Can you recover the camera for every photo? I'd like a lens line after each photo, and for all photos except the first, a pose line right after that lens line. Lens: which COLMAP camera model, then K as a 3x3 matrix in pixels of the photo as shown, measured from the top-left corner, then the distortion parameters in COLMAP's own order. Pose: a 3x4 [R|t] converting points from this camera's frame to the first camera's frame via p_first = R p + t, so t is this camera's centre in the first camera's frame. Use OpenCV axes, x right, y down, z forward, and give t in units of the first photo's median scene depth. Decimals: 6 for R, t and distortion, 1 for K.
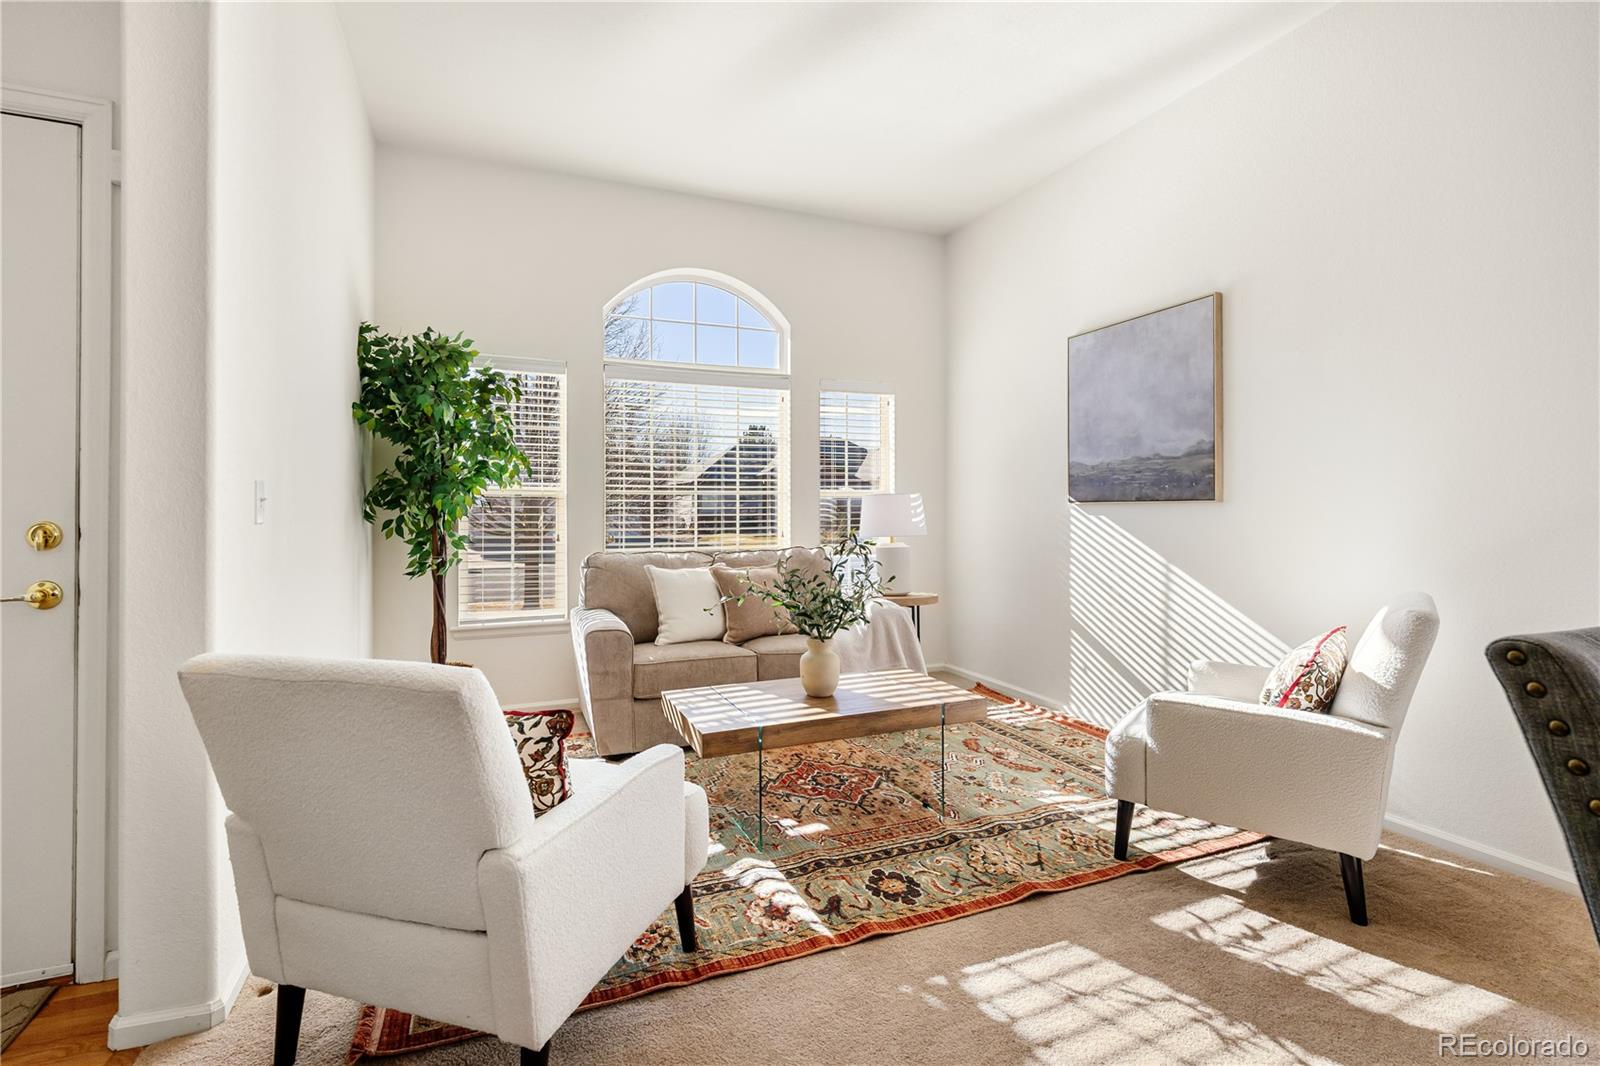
lens RADIAL K [[748.4, 0, 808.6], [0, 748.4, 511.2], [0, 0, 1]] dist [-0.016532, -0.000355]
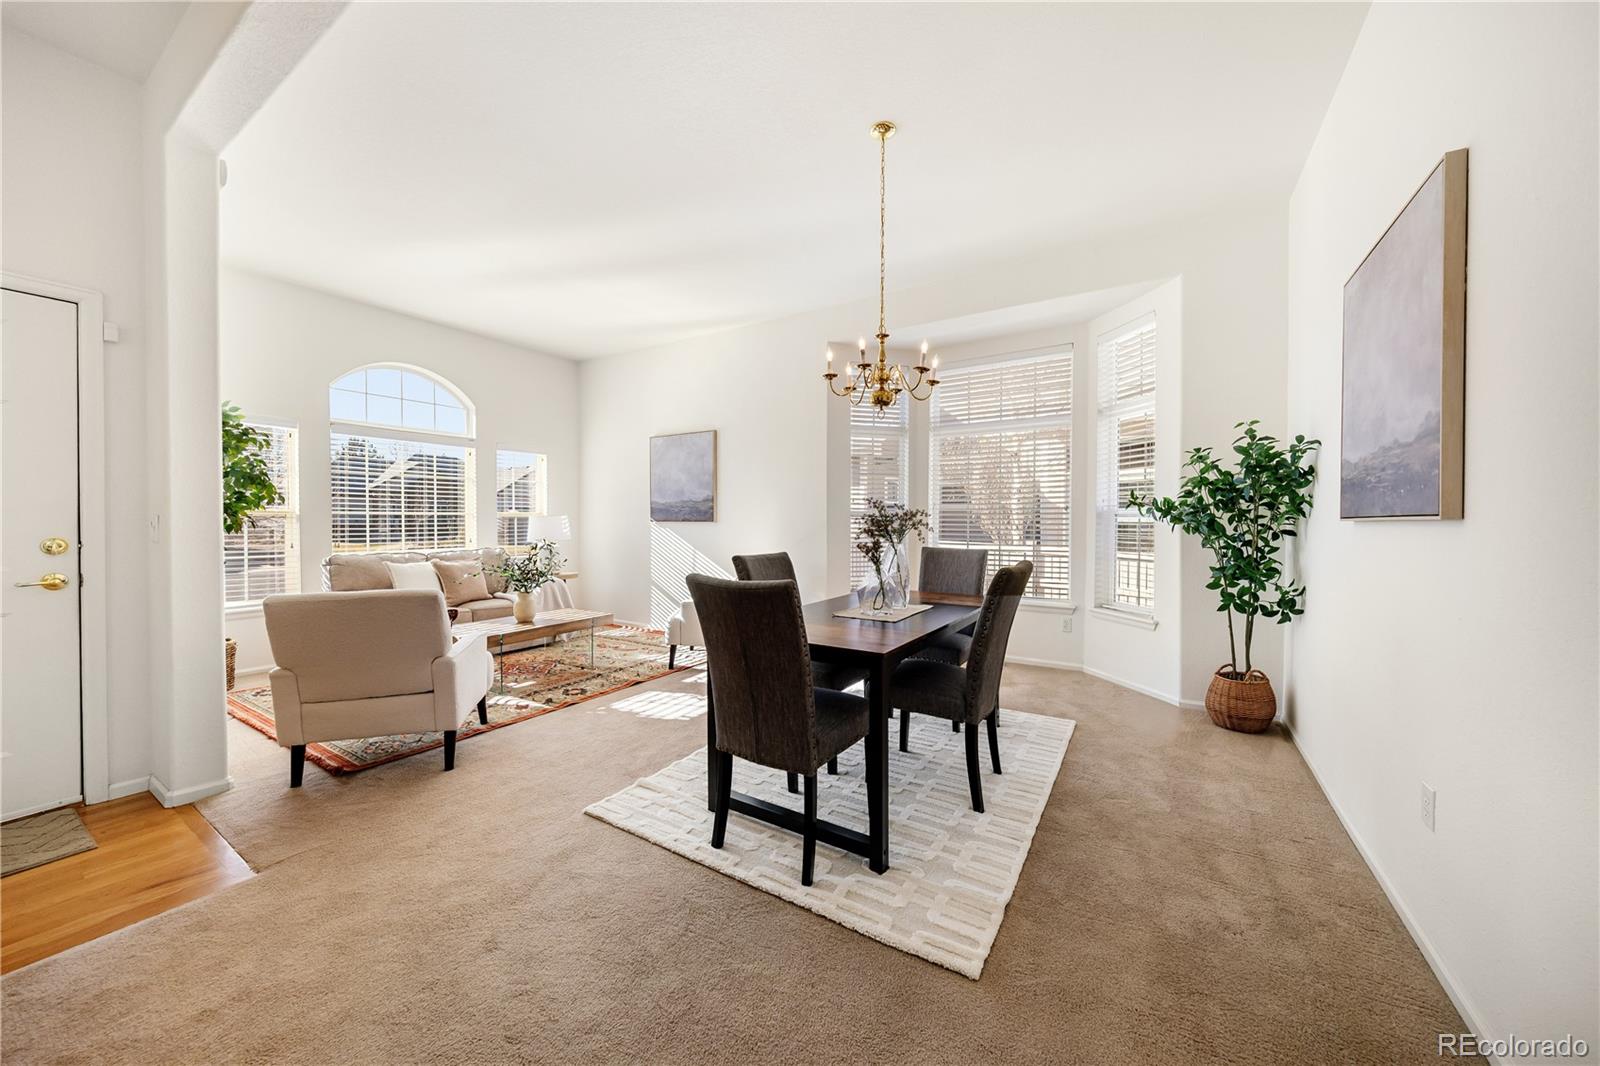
lens RADIAL K [[552.4, 0, 806.4], [0, 552.4, 524.7], [0, 0, 1]] dist [0.001148, 0.000103]
pose [[0.820253, -0.001168, 0.572000, -0.191666], [-0.001426, 0.999991, 0.004088, -0.012591], [-0.572000, -0.004169, 0.820243, -0.559758]]
